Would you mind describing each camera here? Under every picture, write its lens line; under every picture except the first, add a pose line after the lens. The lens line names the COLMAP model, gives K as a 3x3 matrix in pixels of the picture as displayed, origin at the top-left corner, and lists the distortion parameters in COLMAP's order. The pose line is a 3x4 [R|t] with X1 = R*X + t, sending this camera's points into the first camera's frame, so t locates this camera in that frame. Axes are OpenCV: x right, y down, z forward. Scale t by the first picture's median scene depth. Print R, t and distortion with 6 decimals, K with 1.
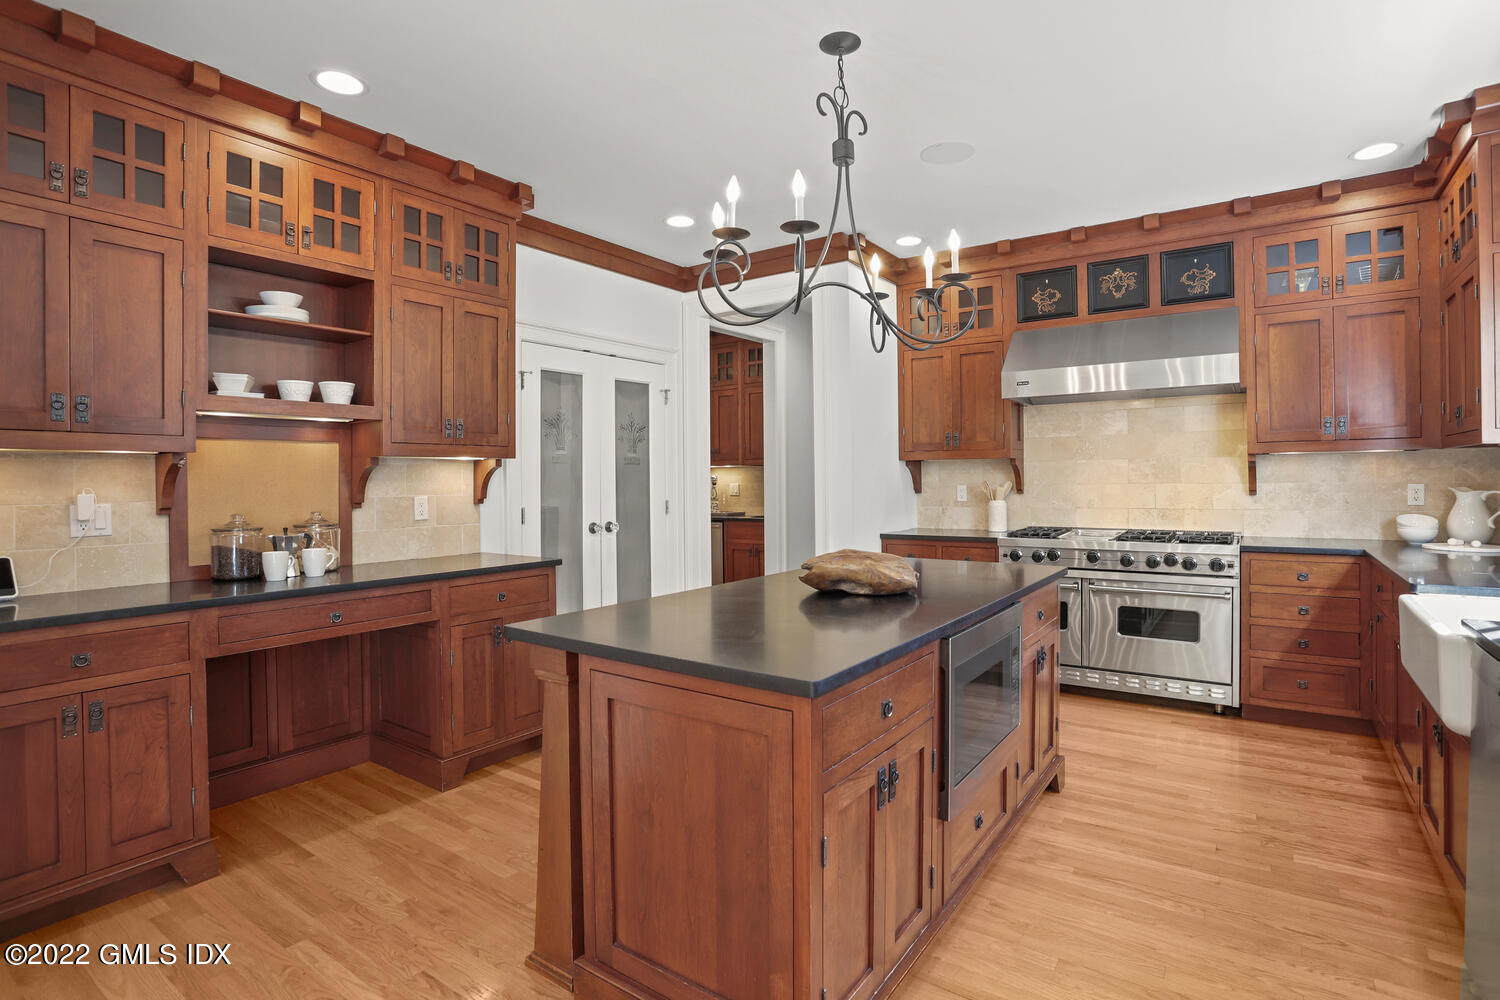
lens RADIAL K [[735.2, 0, 751.3], [0, 735.2, 482.2], [0, 0, 1]] dist [-0.029467, 0.000481]
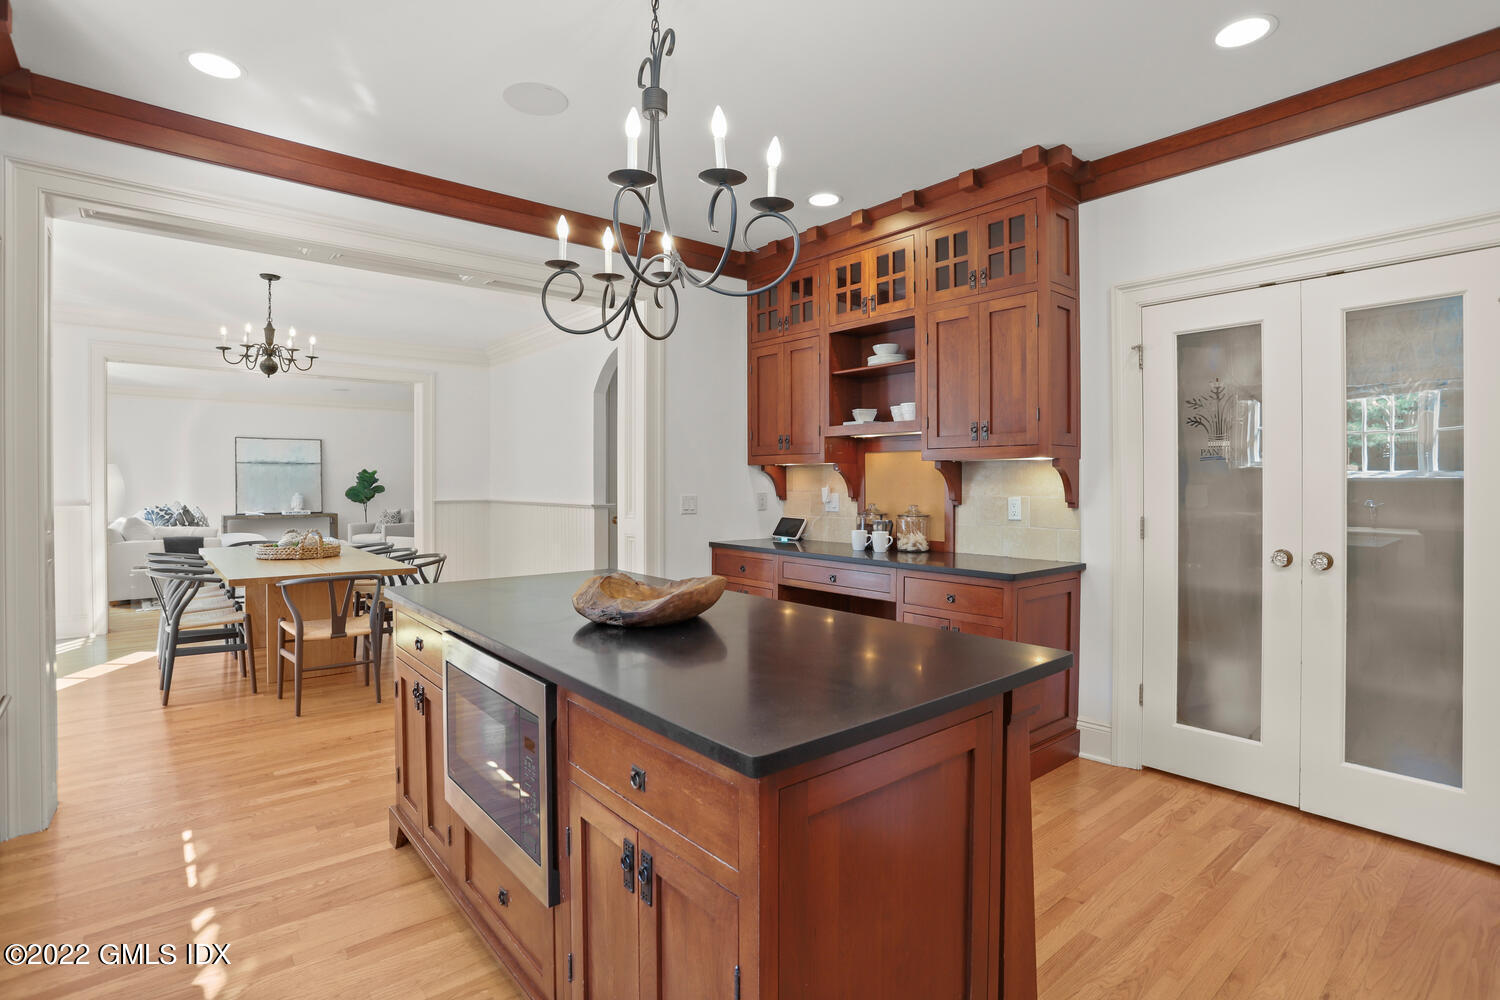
lens RADIAL K [[735.2, 0, 751.3], [0, 735.2, 482.2], [0, 0, 1]] dist [-0.029467, 0.000481]
pose [[-0.244826, 0.011630, -0.969497, 0.835573], [-0.001314, 0.999923, 0.012327, -0.018488], [0.969566, 0.004292, -0.244792, 1.180787]]
